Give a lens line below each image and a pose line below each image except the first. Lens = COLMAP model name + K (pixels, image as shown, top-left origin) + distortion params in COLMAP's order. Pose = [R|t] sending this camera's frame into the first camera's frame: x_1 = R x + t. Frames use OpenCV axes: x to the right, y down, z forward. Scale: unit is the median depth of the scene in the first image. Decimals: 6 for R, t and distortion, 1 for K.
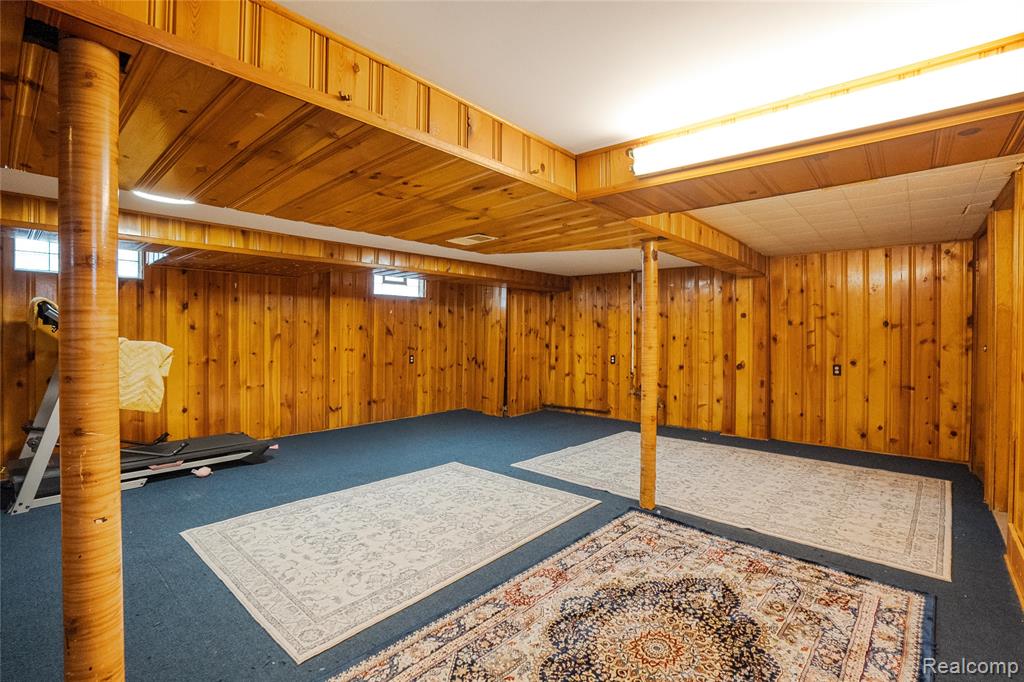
lens RADIAL K [[467.5, 0, 513.3], [0, 467.5, 337.0], [0, 0, 1]] dist [-0.037327, 0.004248]
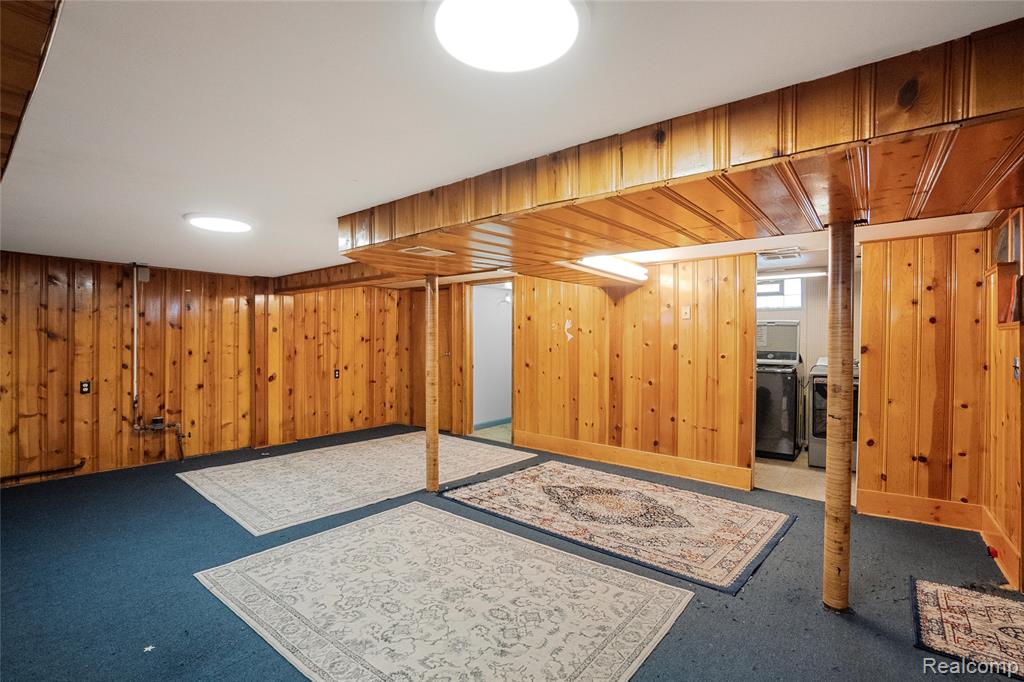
lens RADIAL K [[467.5, 0, 512.4], [0, 467.5, 342.9], [0, 0, 1]] dist [-0.037327, 0.004248]
pose [[-0.037964, -0.007212, 0.999253, -0.733604], [0.006133, 0.999953, 0.007450, -0.026743], [-0.999260, 0.006412, -0.037918, 0.636122]]
